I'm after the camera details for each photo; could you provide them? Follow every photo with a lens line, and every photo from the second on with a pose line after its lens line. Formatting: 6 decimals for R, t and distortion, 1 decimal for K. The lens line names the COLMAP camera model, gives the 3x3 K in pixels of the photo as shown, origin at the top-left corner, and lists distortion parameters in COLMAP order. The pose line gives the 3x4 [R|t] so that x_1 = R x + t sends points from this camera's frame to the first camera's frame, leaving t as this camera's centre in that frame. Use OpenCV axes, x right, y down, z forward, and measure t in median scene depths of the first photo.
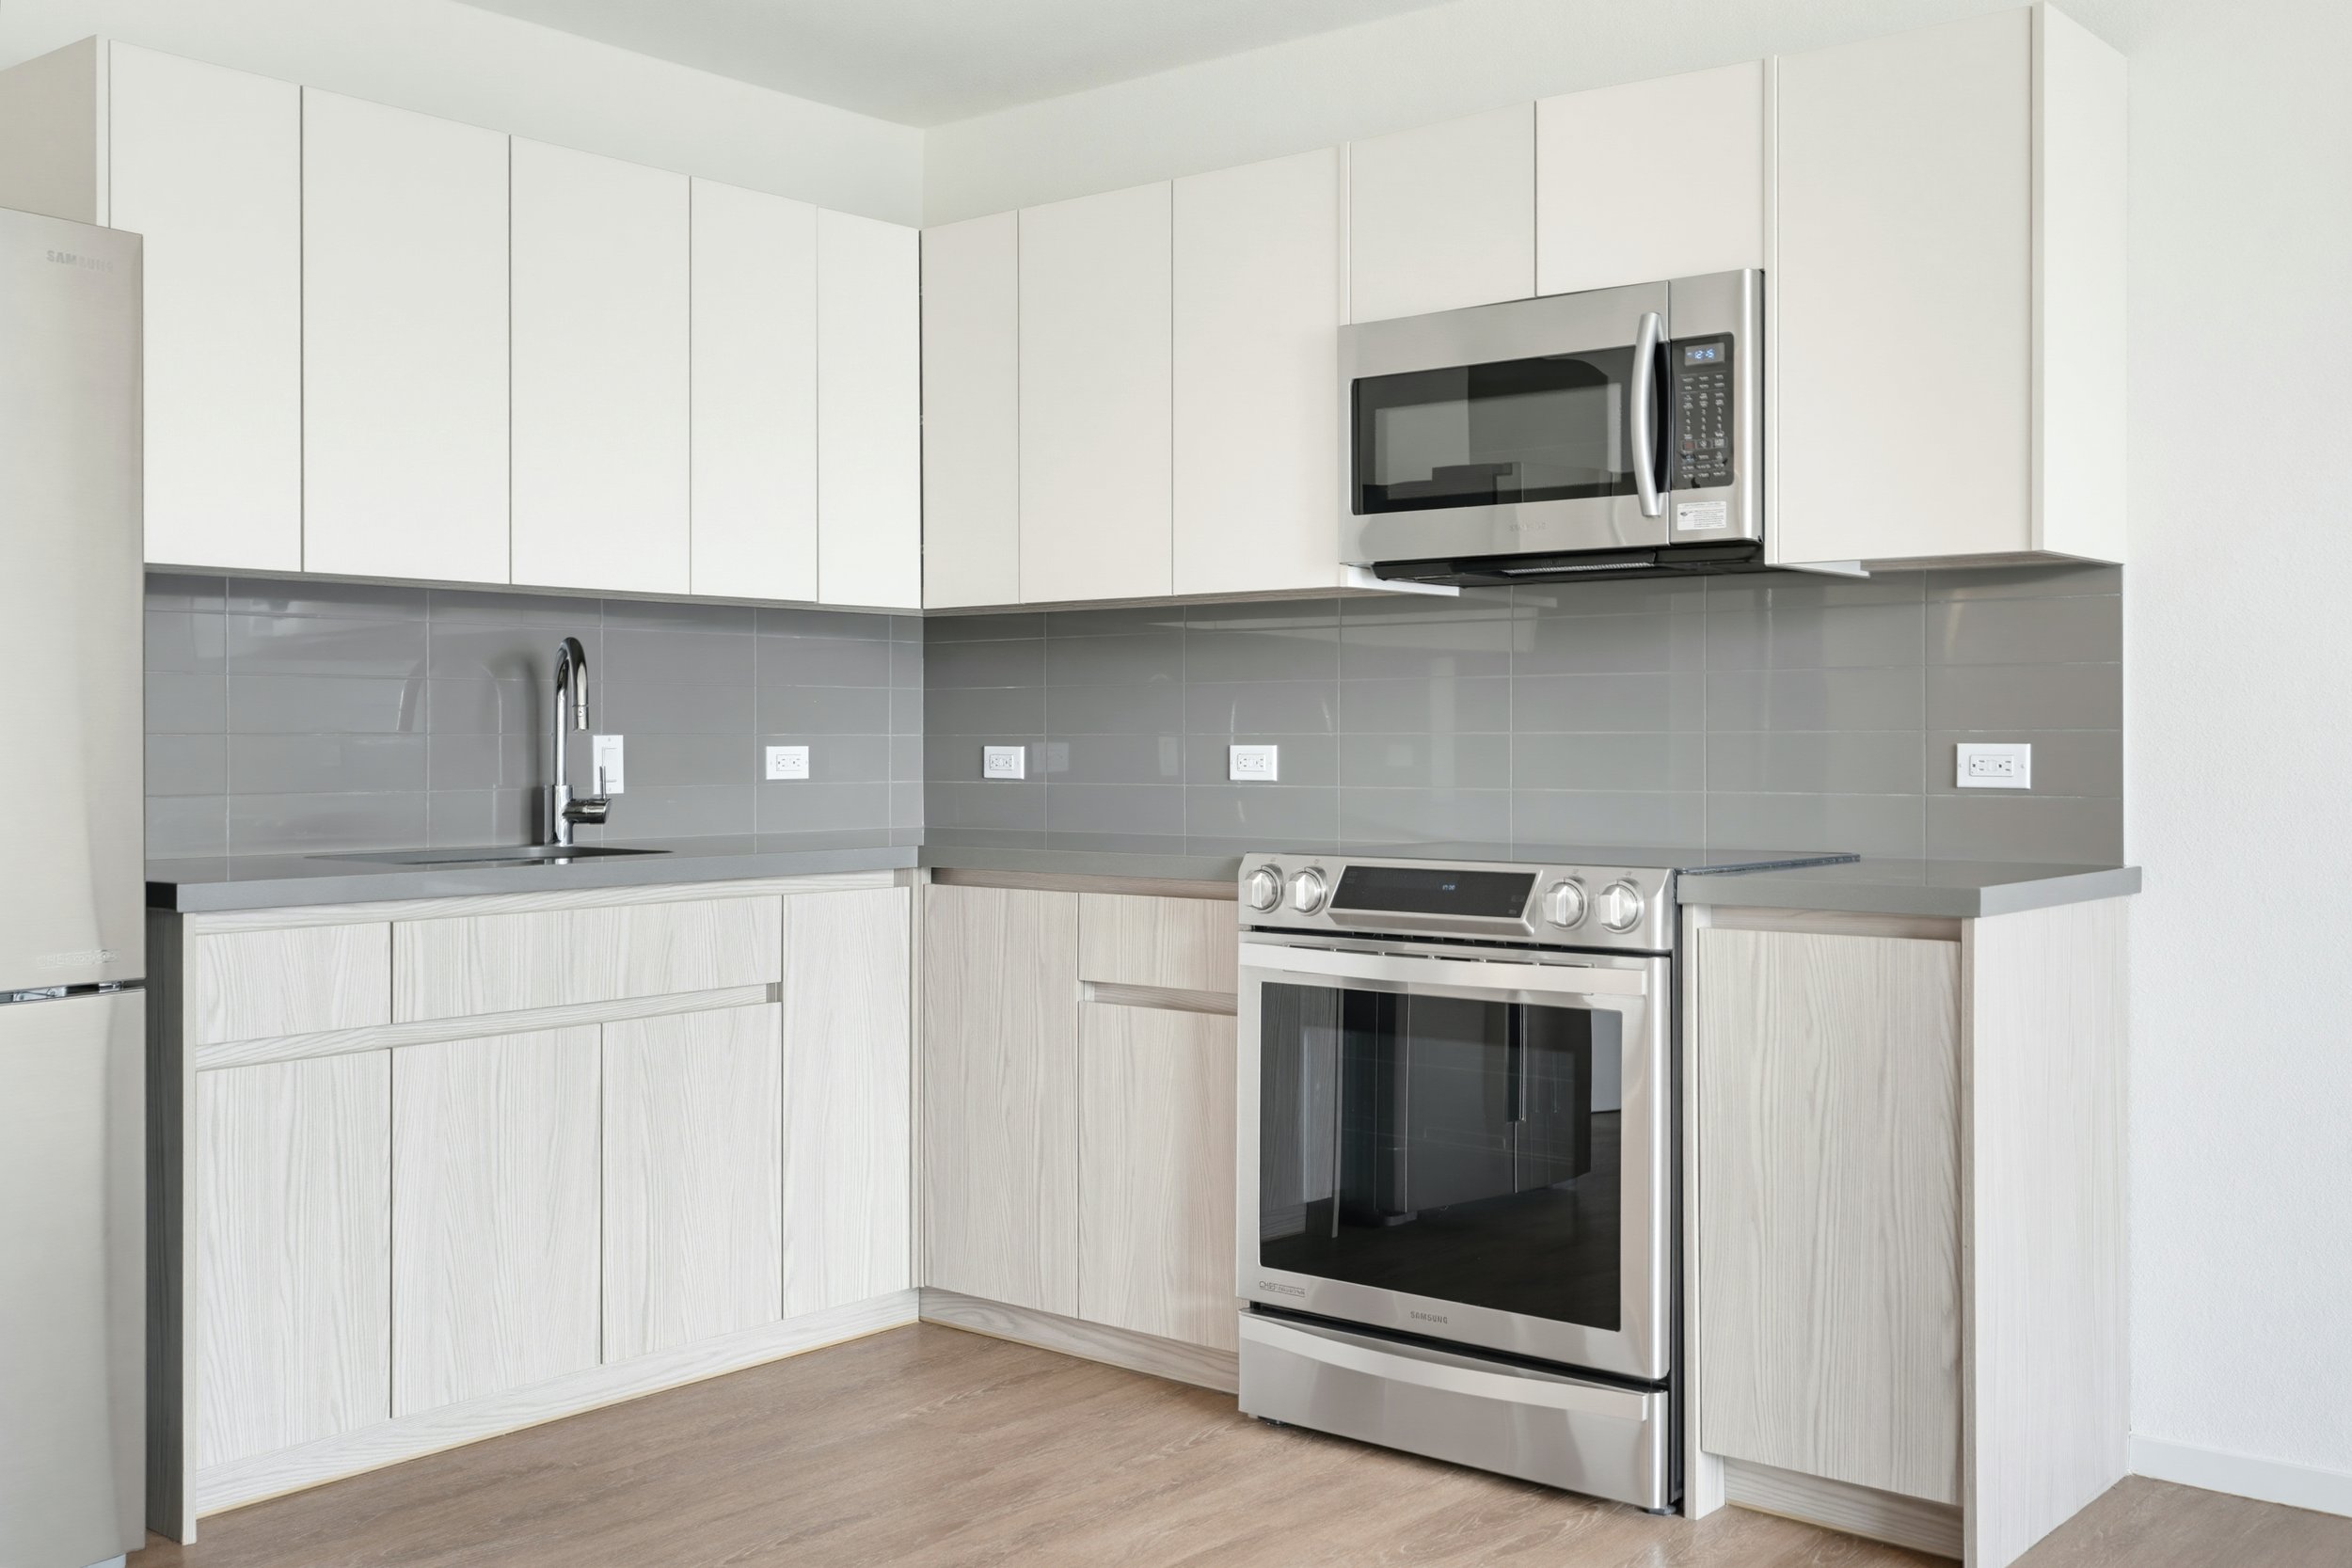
lens RADIAL K [[2316.8, 0, 1176.0], [0, 2316.8, 784.0], [0, 0, 1]] dist [0.006793, -0.014007]
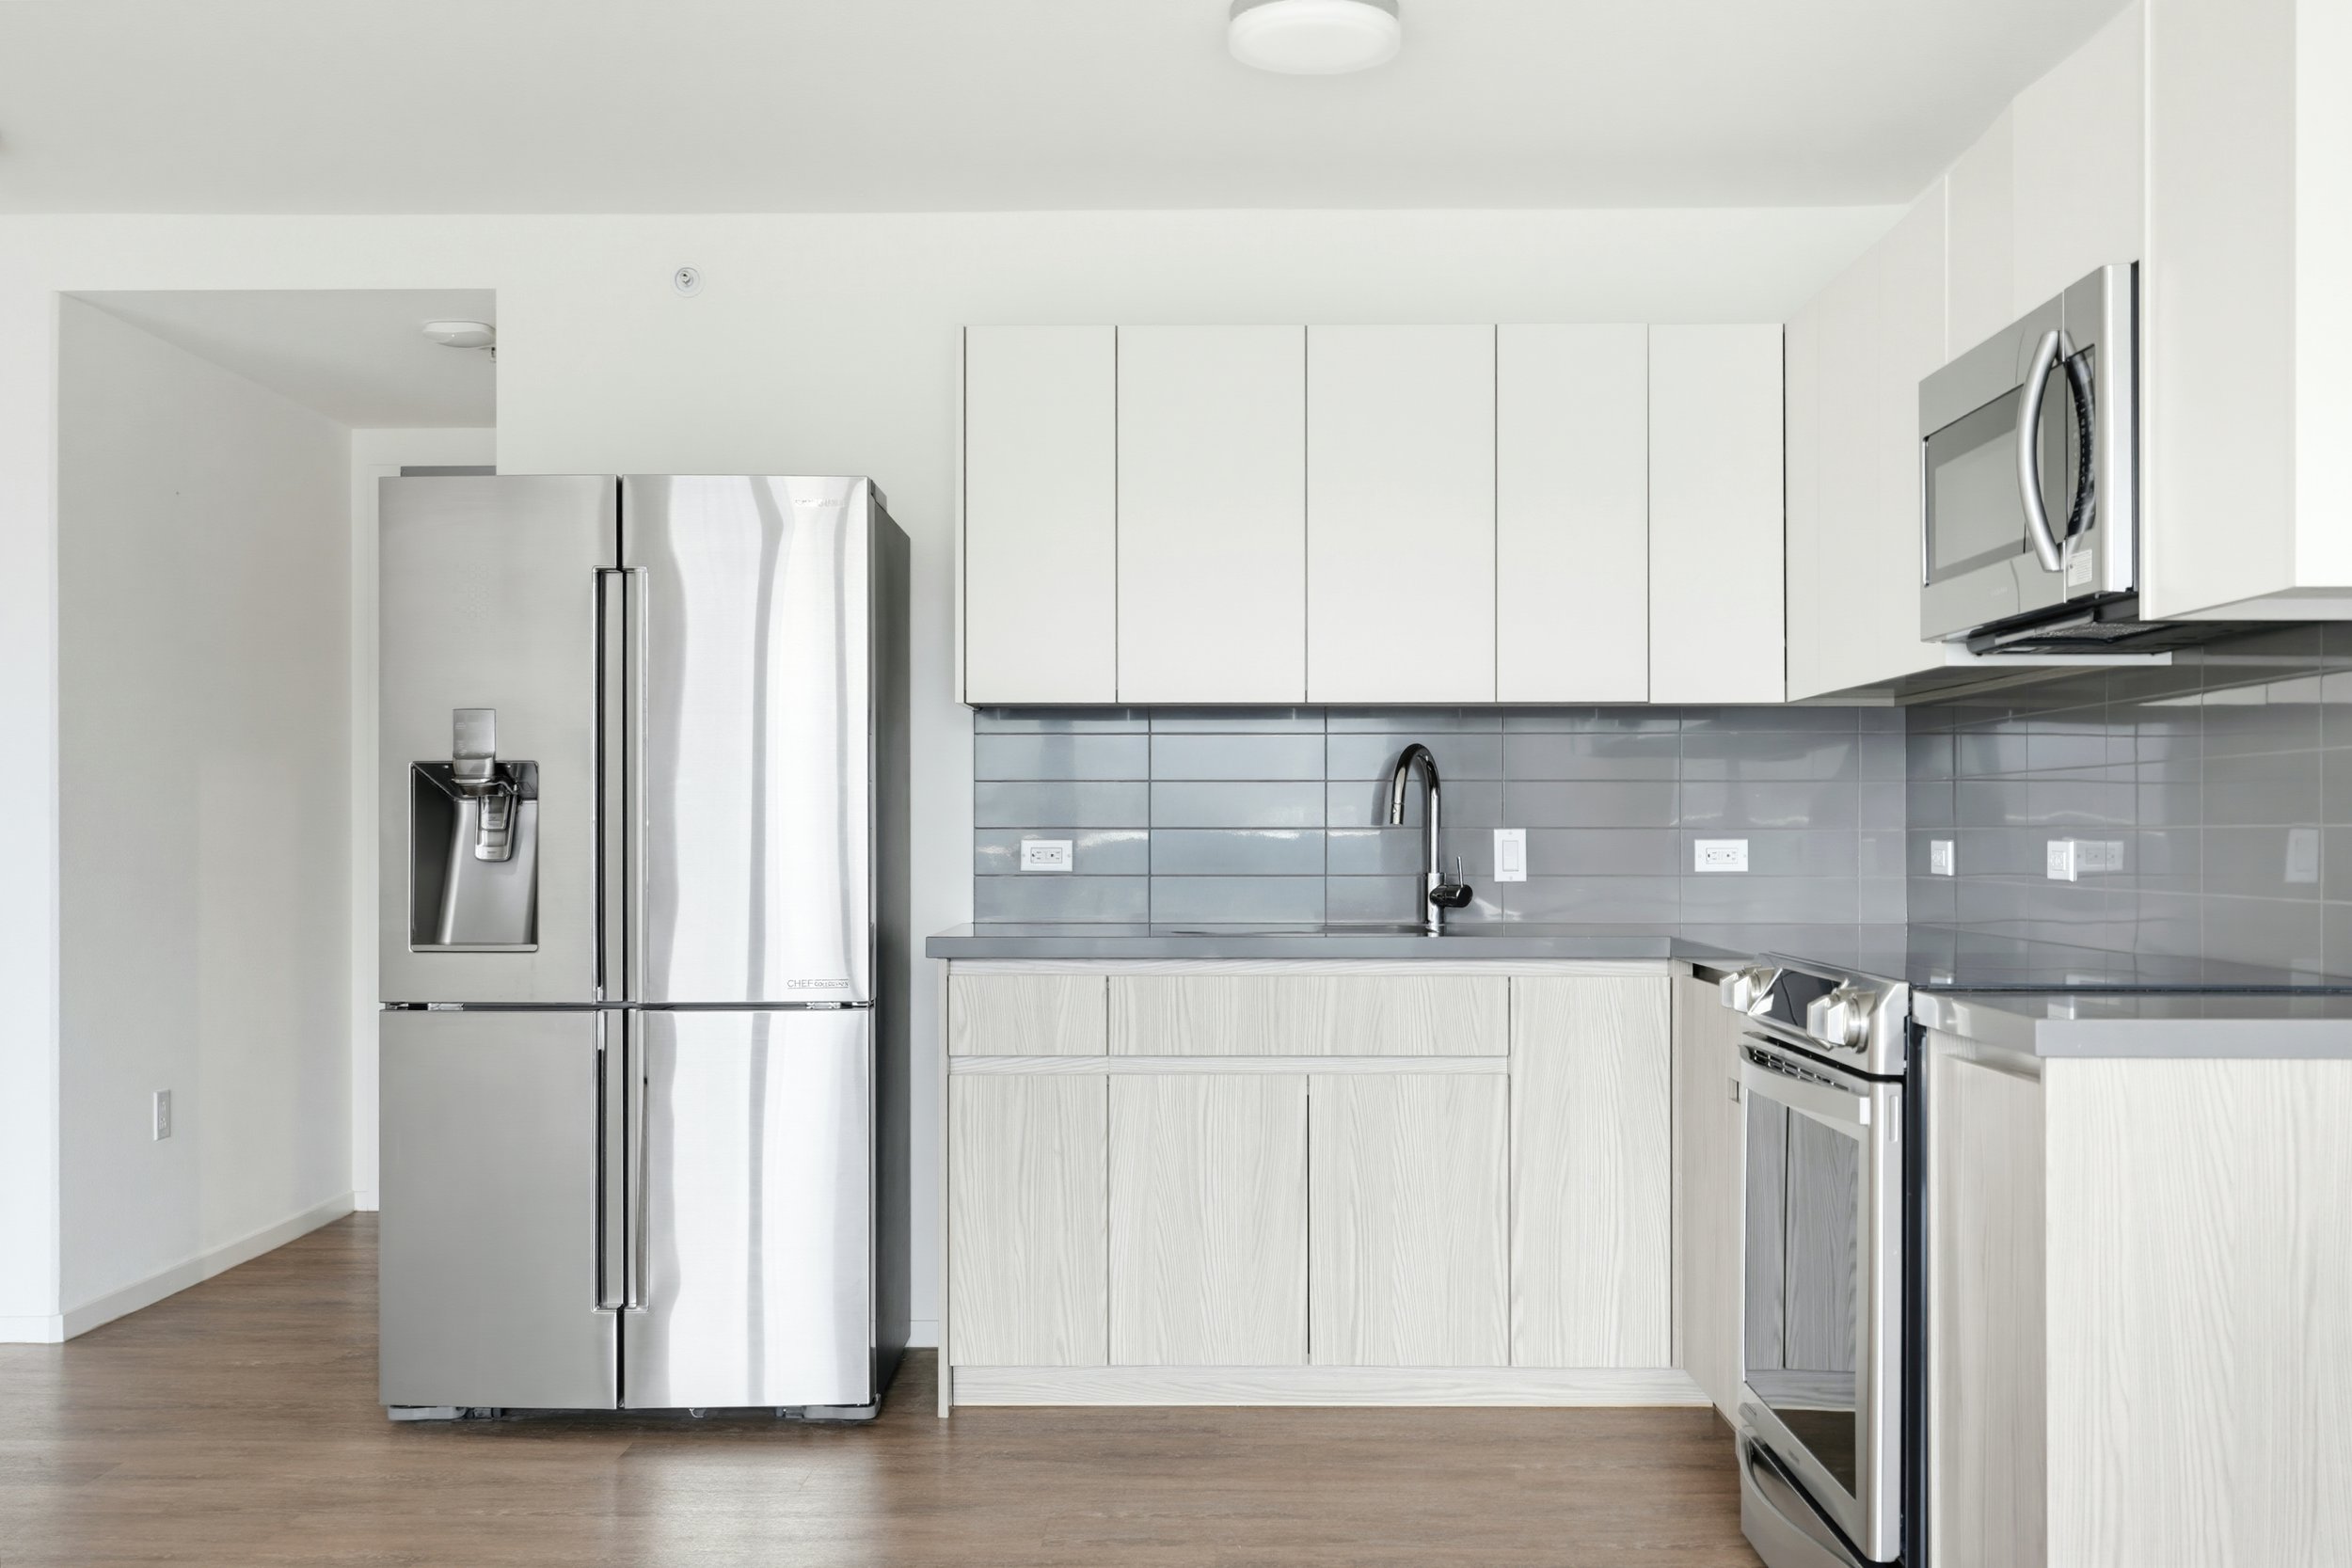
lens RADIAL K [[2304.5, 0, 1177.0], [0, 2304.5, 827.2], [0, 0, 1]] dist [-0.005673, -0.002487]
pose [[0.626424, -0.001566, -0.779481, 0.642290], [-0.016314, 0.999753, -0.015119, -0.003288], [0.779312, 0.022187, 0.626244, 0.219081]]
